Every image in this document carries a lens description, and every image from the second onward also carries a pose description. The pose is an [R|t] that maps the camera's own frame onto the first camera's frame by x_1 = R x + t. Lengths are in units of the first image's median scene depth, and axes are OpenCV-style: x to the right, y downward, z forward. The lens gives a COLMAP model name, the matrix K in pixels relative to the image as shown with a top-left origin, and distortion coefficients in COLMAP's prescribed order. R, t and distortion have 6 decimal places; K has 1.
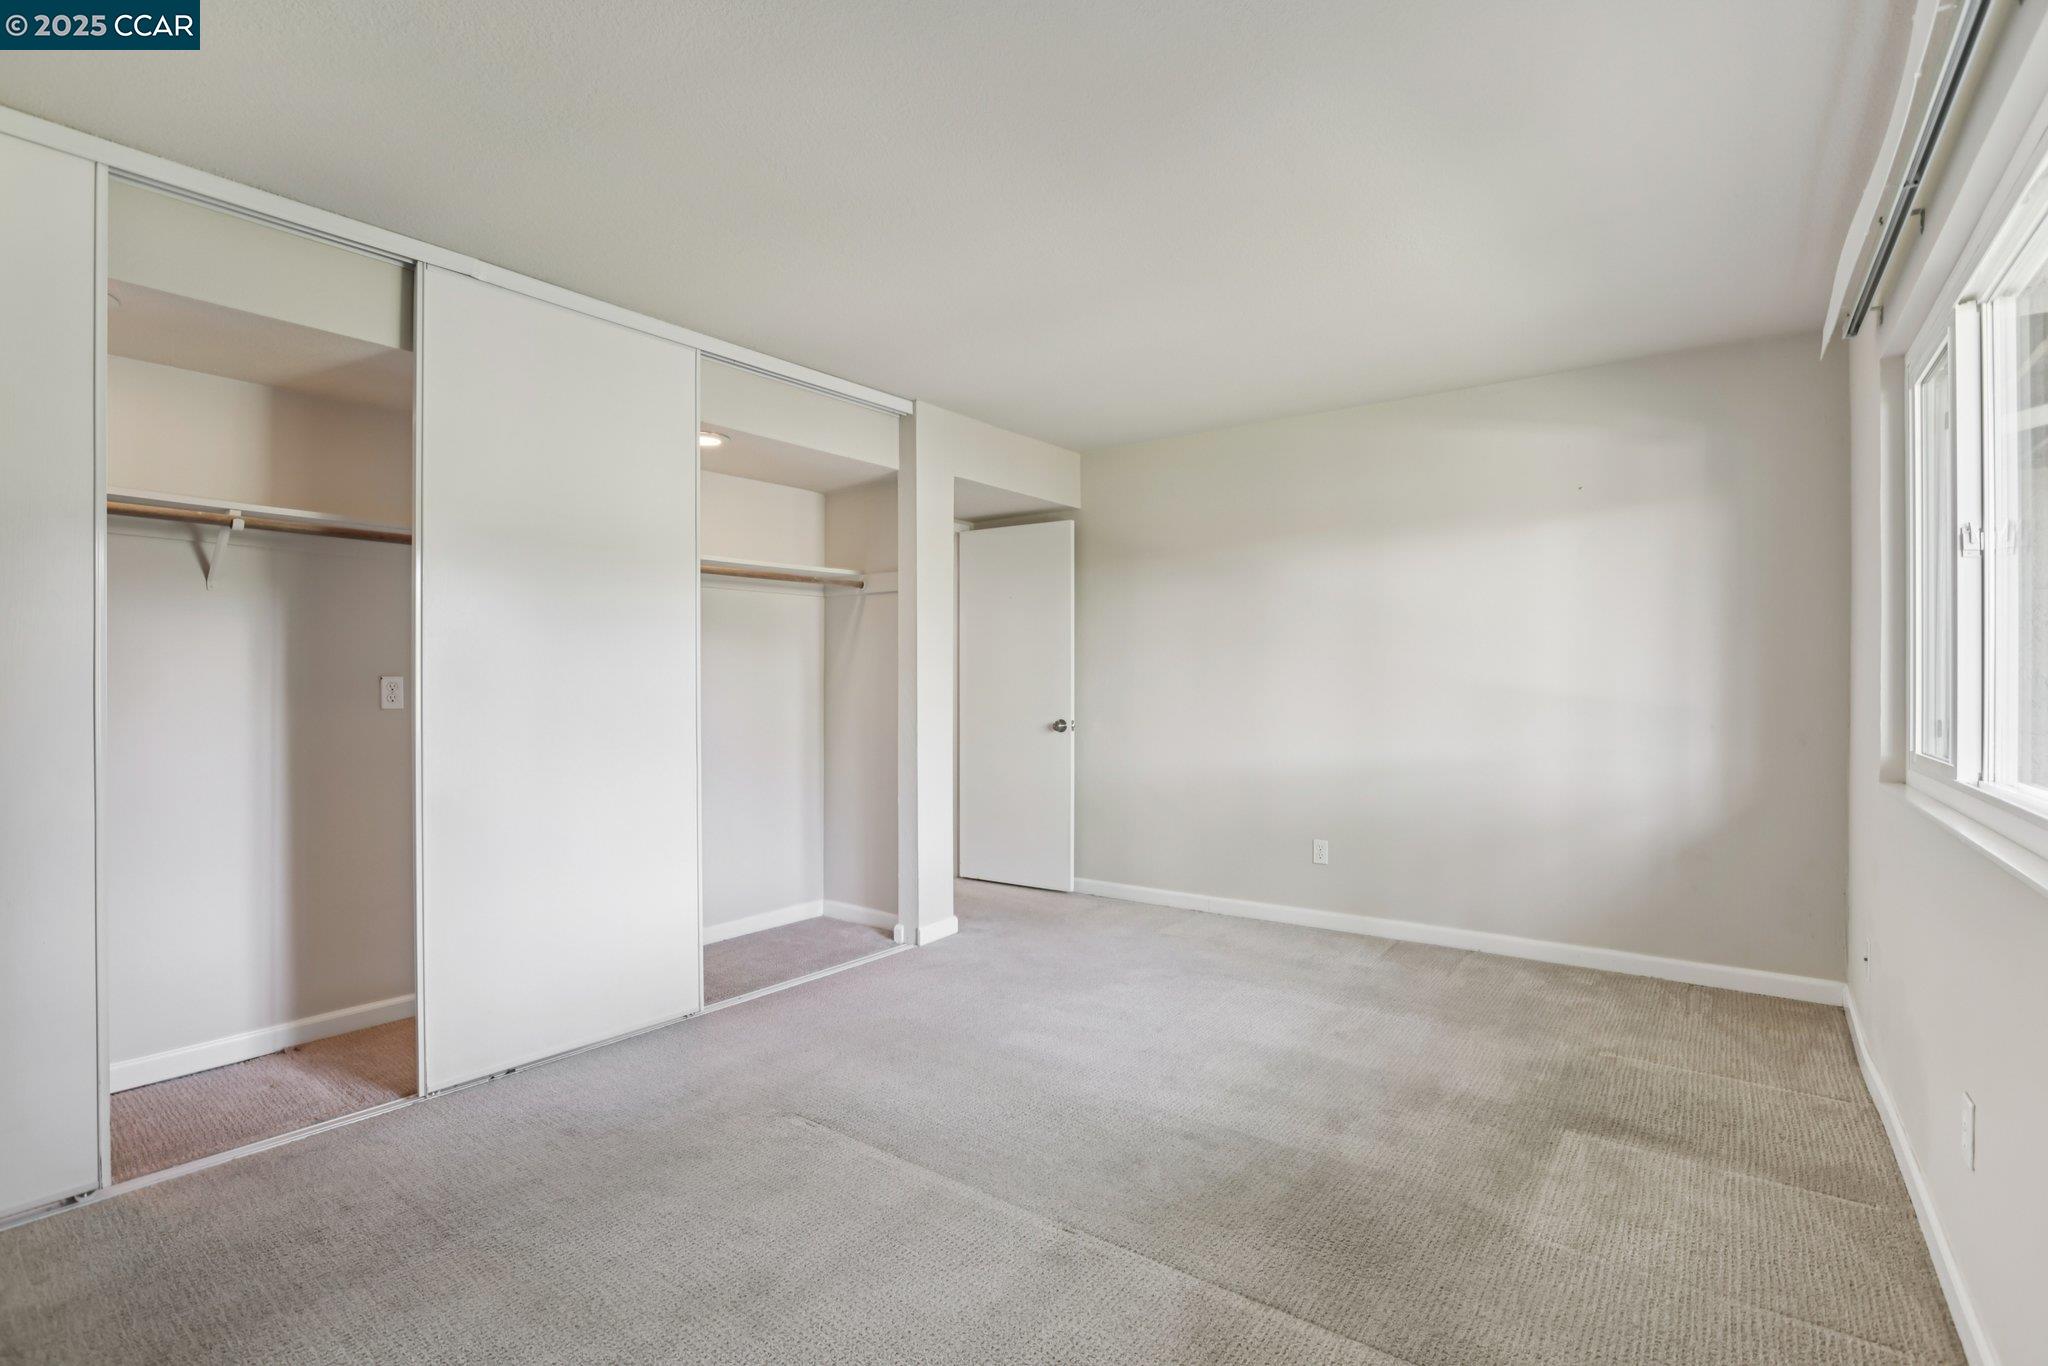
lens RADIAL K [[927.6, 0, 1024.9], [0, 927.6, 681.6], [0, 0, 1]] dist [-0.038519, 0.000451]
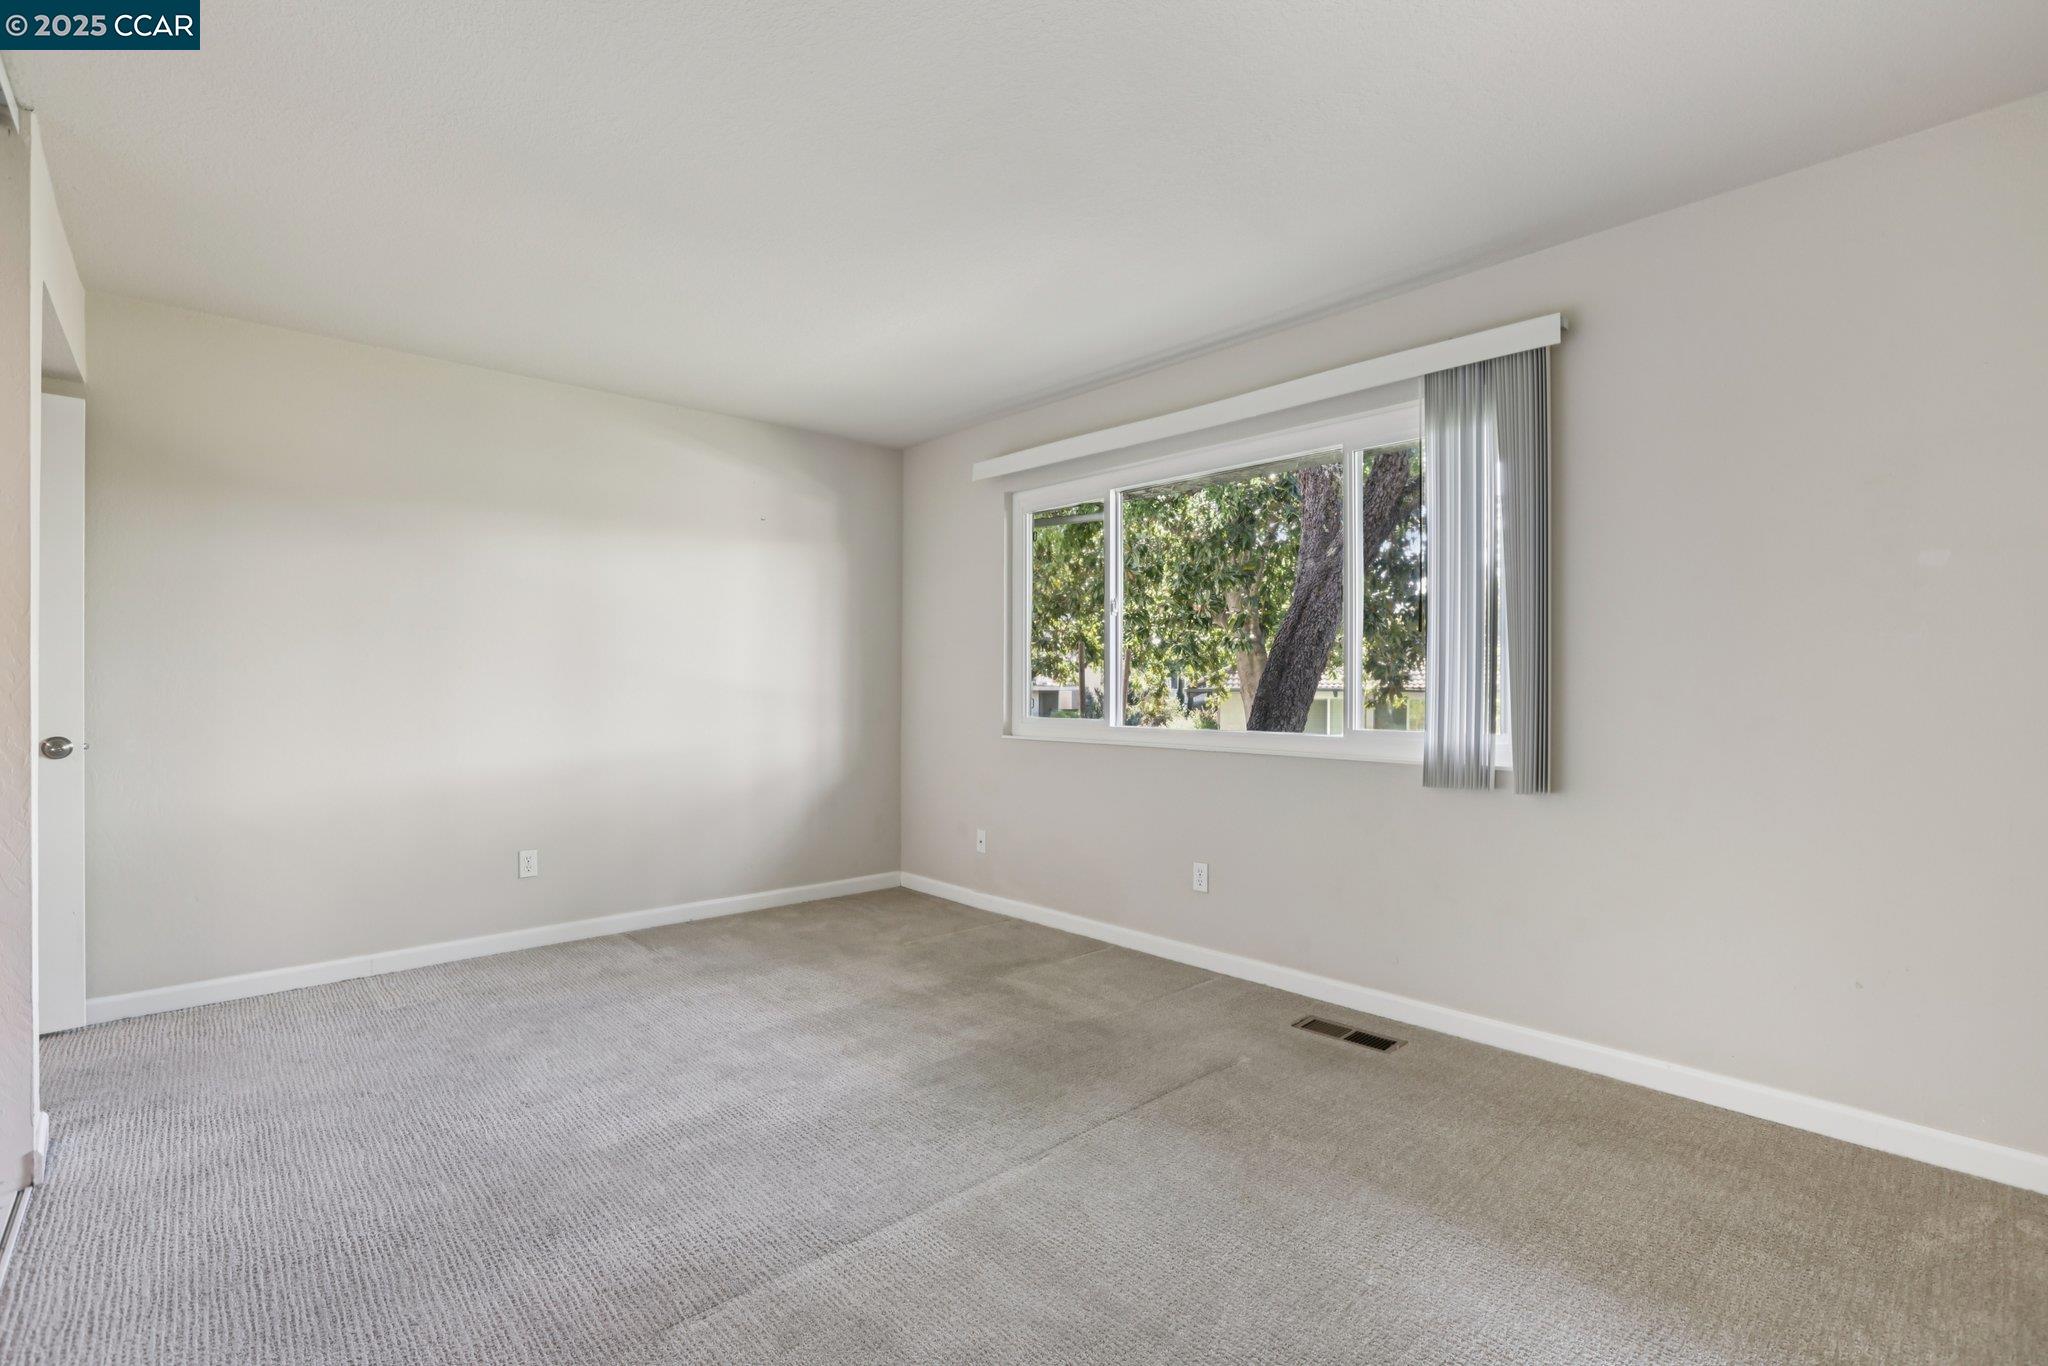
lens RADIAL K [[947.9, 0, 1020.9], [0, 947.9, 672.7], [0, 0, 1]] dist [-0.035922, 0.000412]
pose [[0.187213, 0.010441, 0.982264, -0.701172], [-0.001565, 0.999945, -0.010330, 0.009969], [-0.982318, 0.000397, 0.187219, 0.515734]]
